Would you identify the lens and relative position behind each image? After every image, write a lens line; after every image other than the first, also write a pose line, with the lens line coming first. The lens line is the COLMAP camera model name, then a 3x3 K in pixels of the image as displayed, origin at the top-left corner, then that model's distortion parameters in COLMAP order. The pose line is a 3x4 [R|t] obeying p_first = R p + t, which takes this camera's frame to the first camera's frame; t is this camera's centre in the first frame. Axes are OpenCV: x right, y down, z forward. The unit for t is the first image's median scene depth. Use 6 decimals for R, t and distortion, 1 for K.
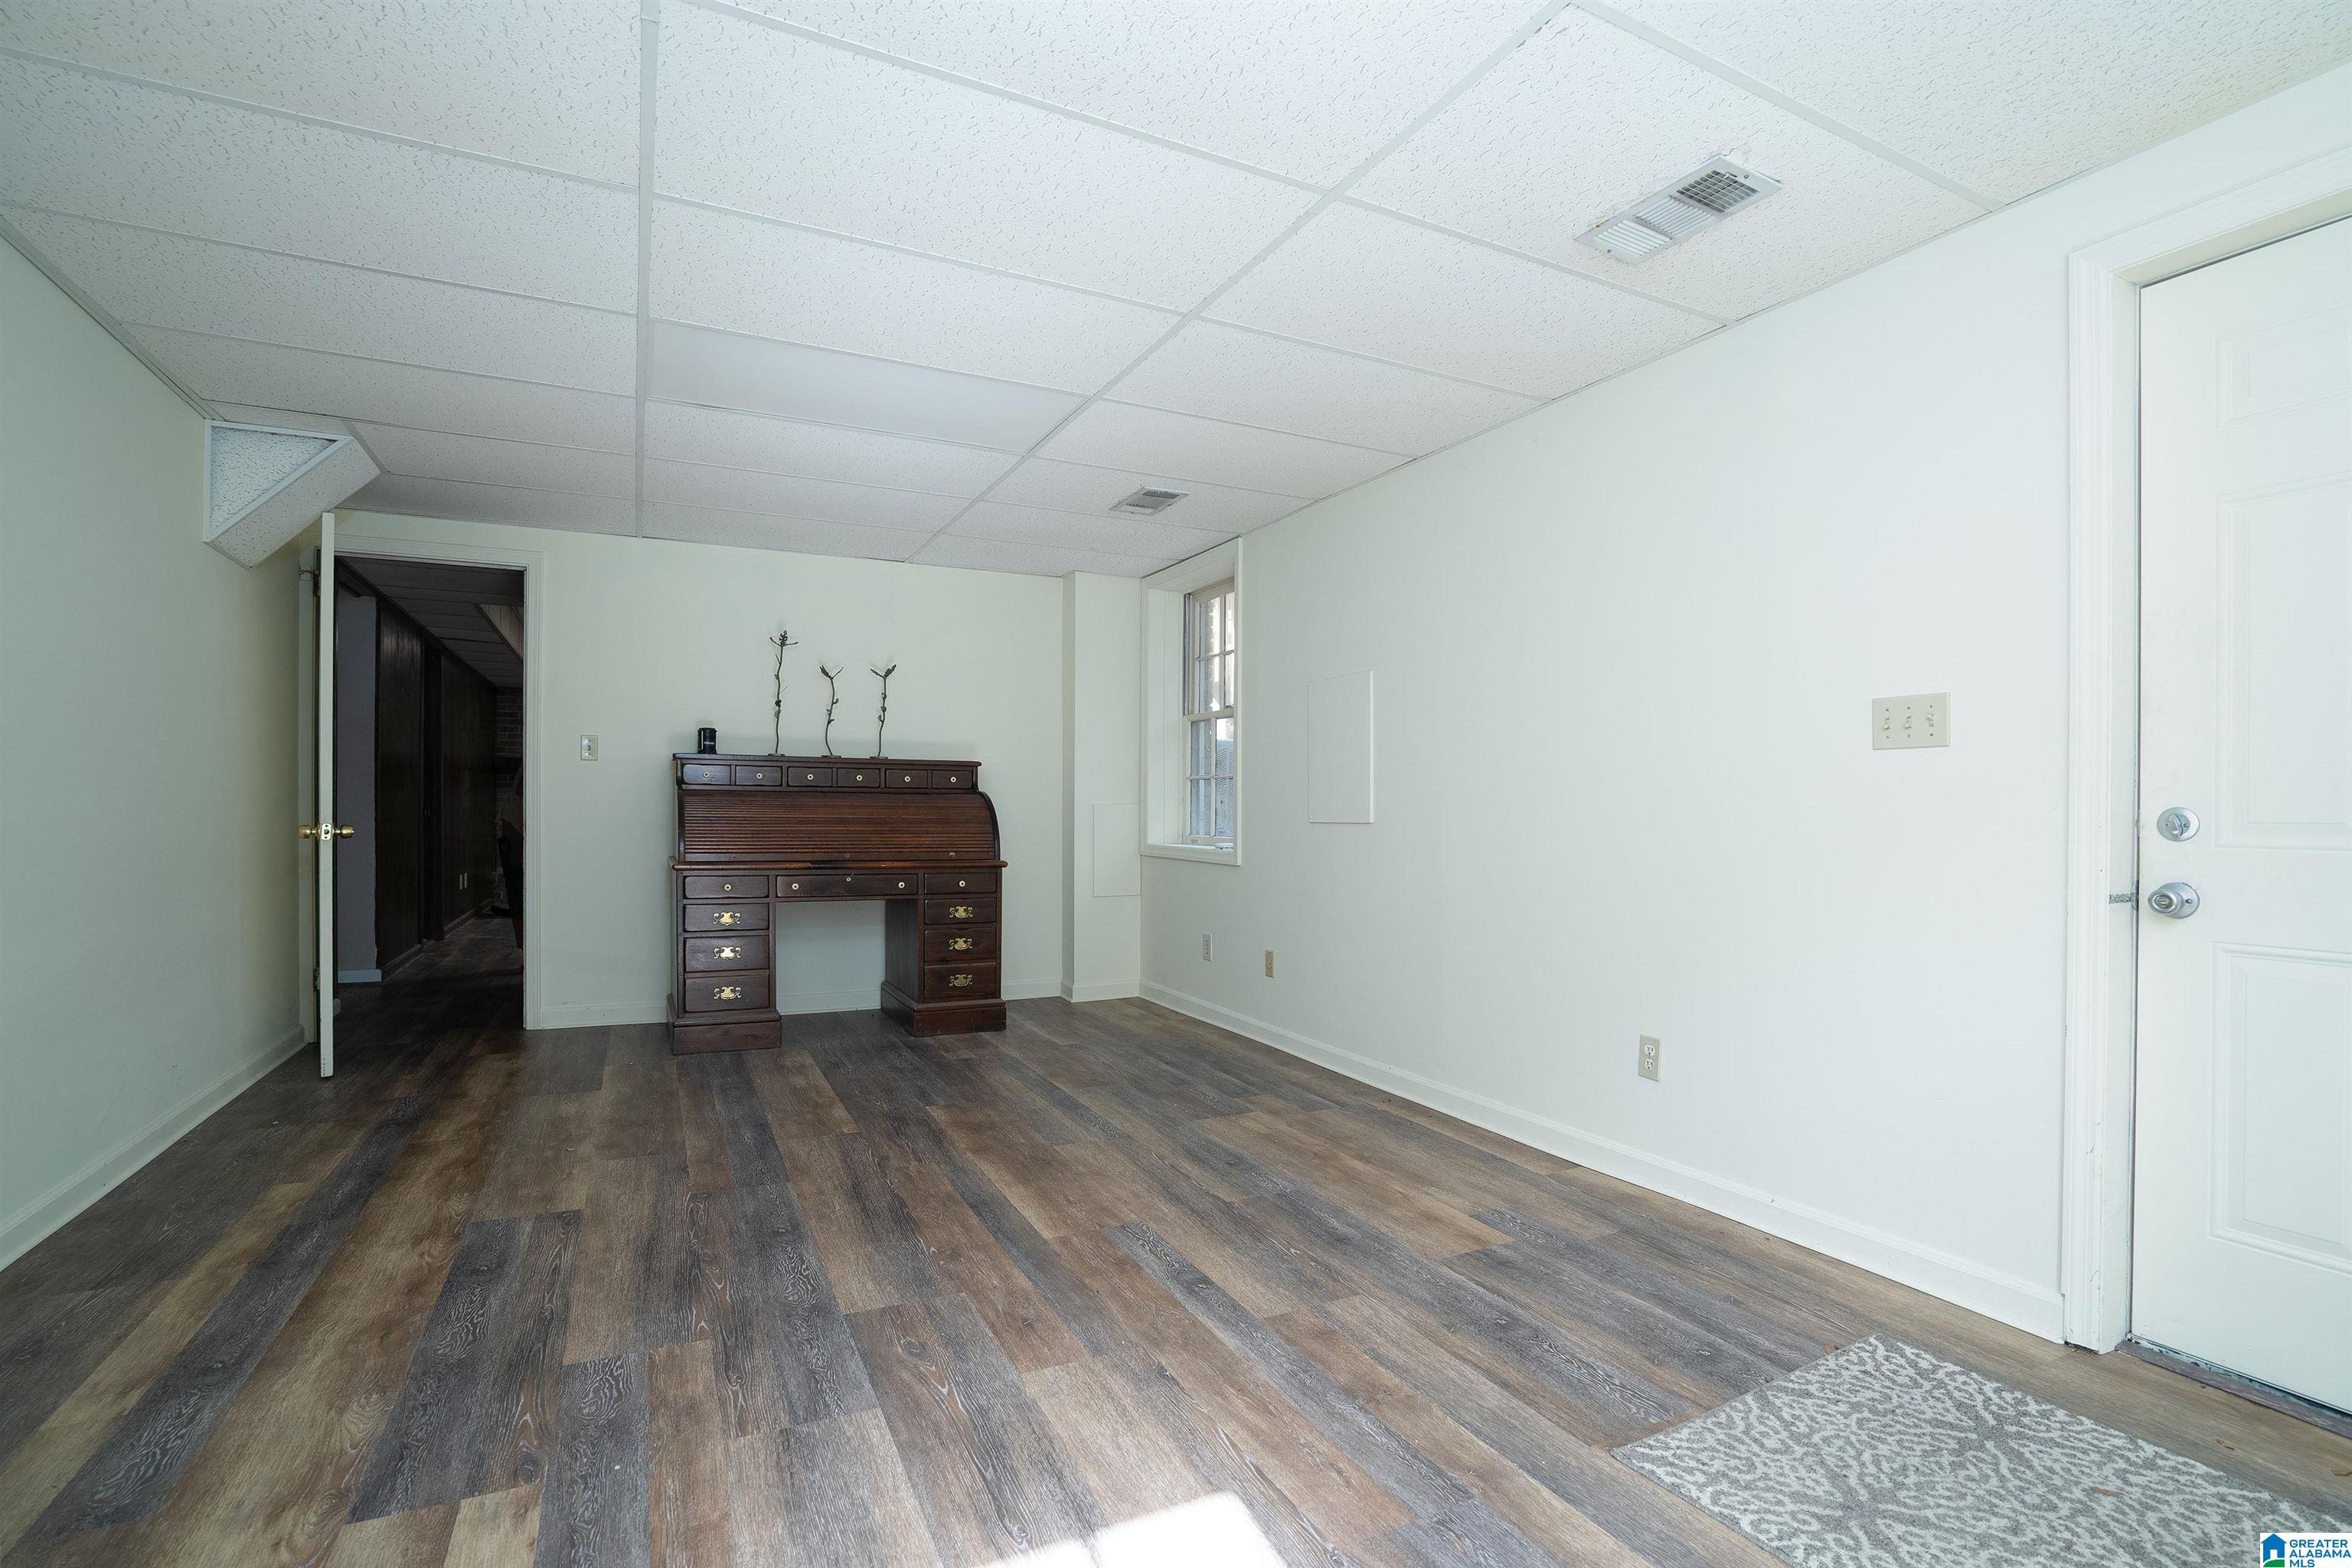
lens RADIAL K [[1087.1, 0, 1184.0], [0, 1087.1, 795.3], [0, 0, 1]] dist [-0.064698, 0.017998]
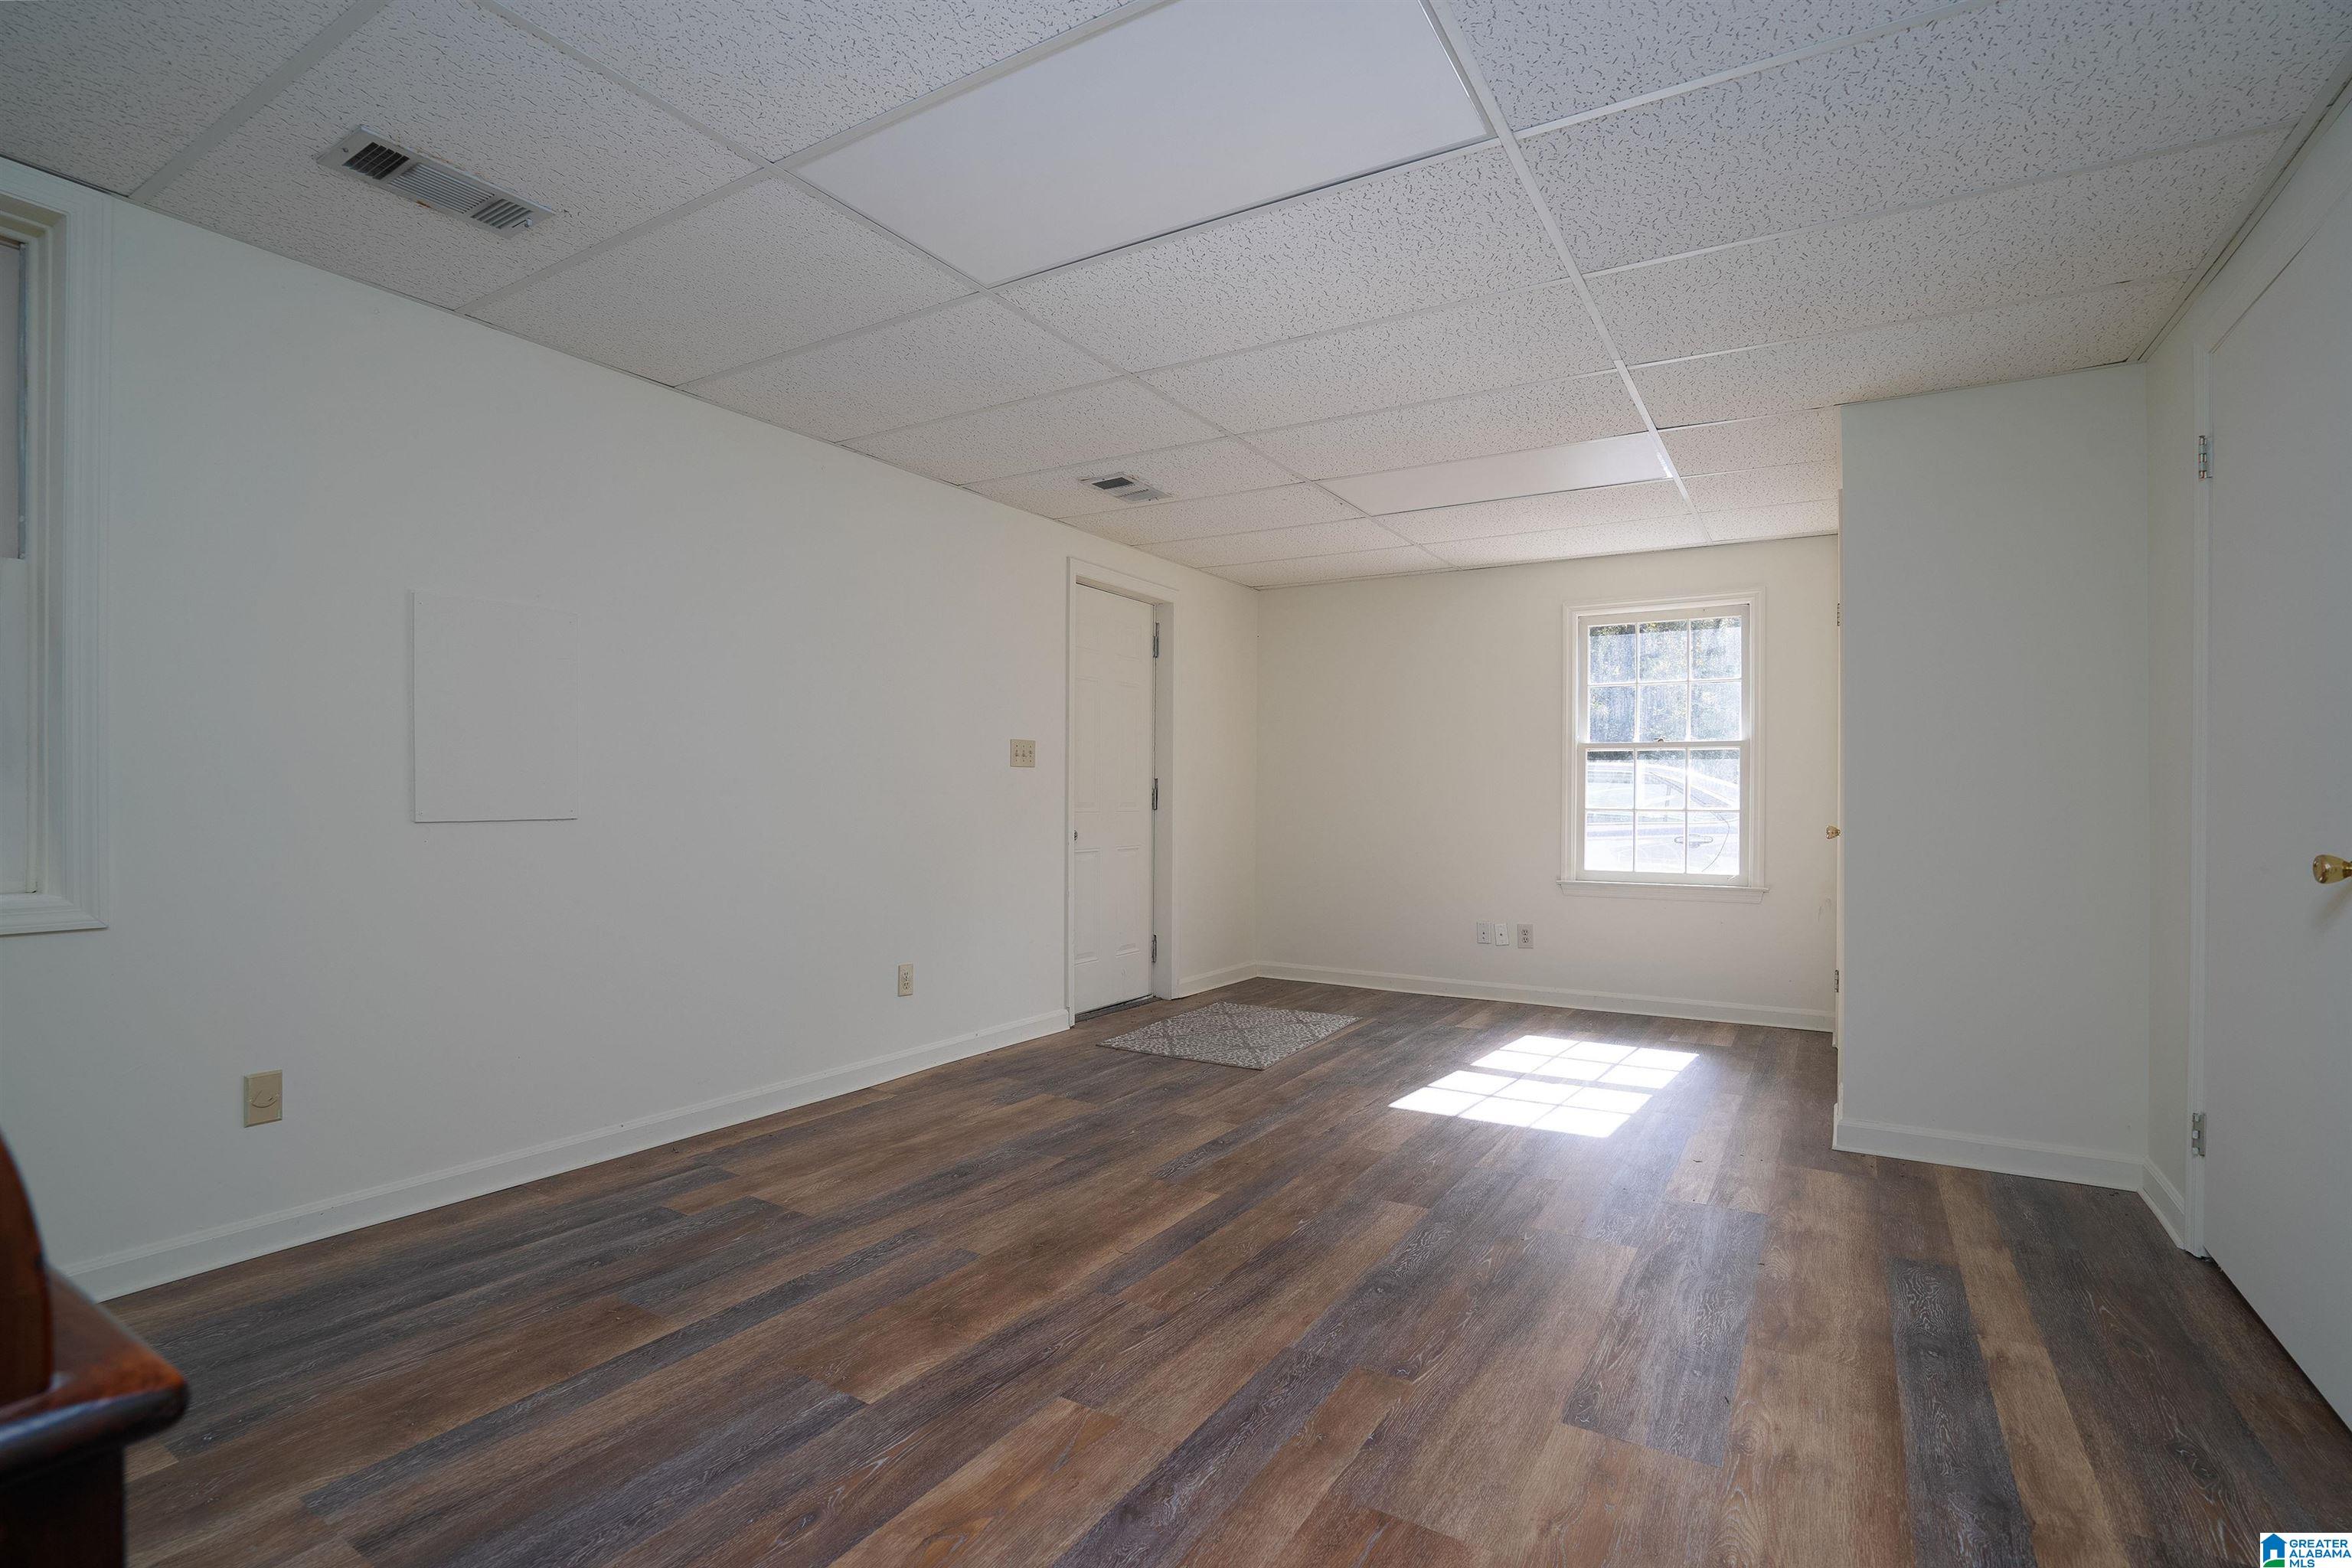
lens RADIAL K [[1087.1, 0, 1184.0], [0, 1087.1, 795.3], [0, 0, 1]] dist [-0.064698, 0.017998]
pose [[-0.527704, -0.011668, 0.849348, -0.975645], [-0.022195, 0.999754, -0.000055, 0.001402], [-0.849138, -0.018880, -0.527833, 1.514311]]
